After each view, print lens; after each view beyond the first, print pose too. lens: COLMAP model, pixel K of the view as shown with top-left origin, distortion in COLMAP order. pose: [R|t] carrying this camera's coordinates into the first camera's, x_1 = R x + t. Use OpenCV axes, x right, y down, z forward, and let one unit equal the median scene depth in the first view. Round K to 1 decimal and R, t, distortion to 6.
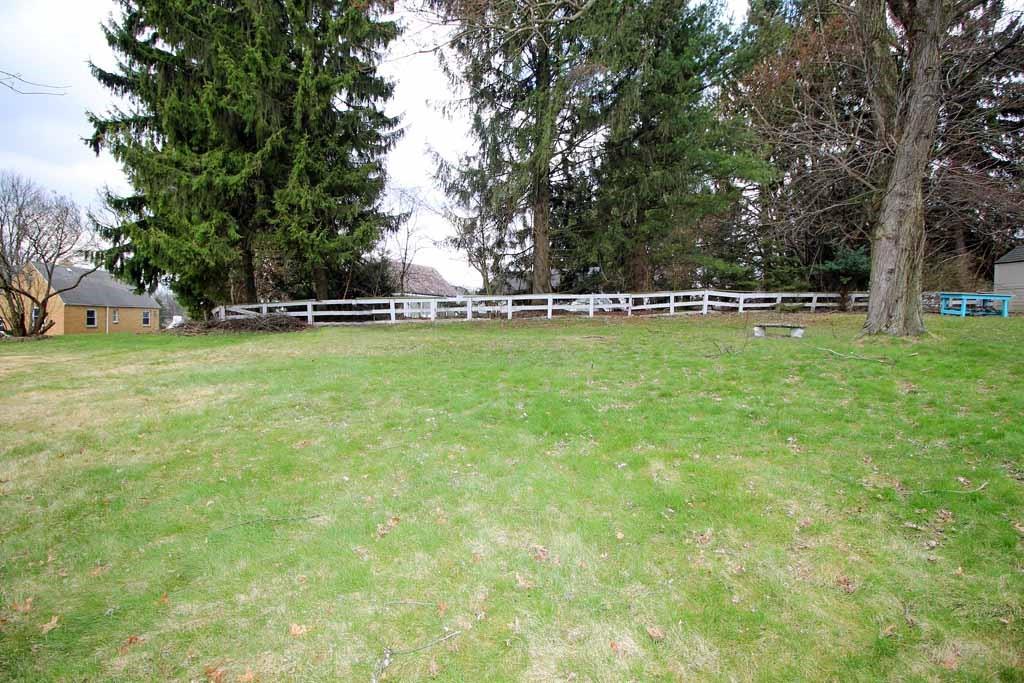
lens RADIAL K [[467.3, 0, 514.3], [0, 467.3, 338.4], [0, 0, 1]] dist [-0.013458, -0.001620]
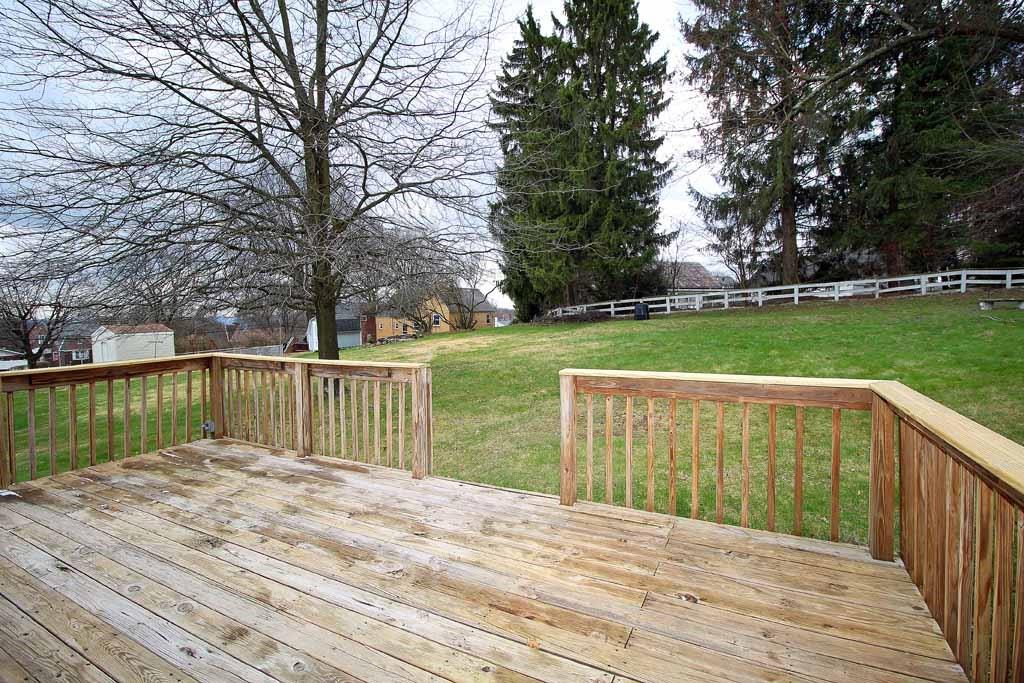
lens RADIAL K [[467.3, 0, 517.4], [0, 467.3, 340.1], [0, 0, 1]] dist [-0.013458, -0.001620]
pose [[0.853311, -0.015466, -0.521173, 0.082720], [0.024740, 0.999635, 0.010841, 0.020486], [0.520815, -0.022145, 0.853382, -0.429176]]
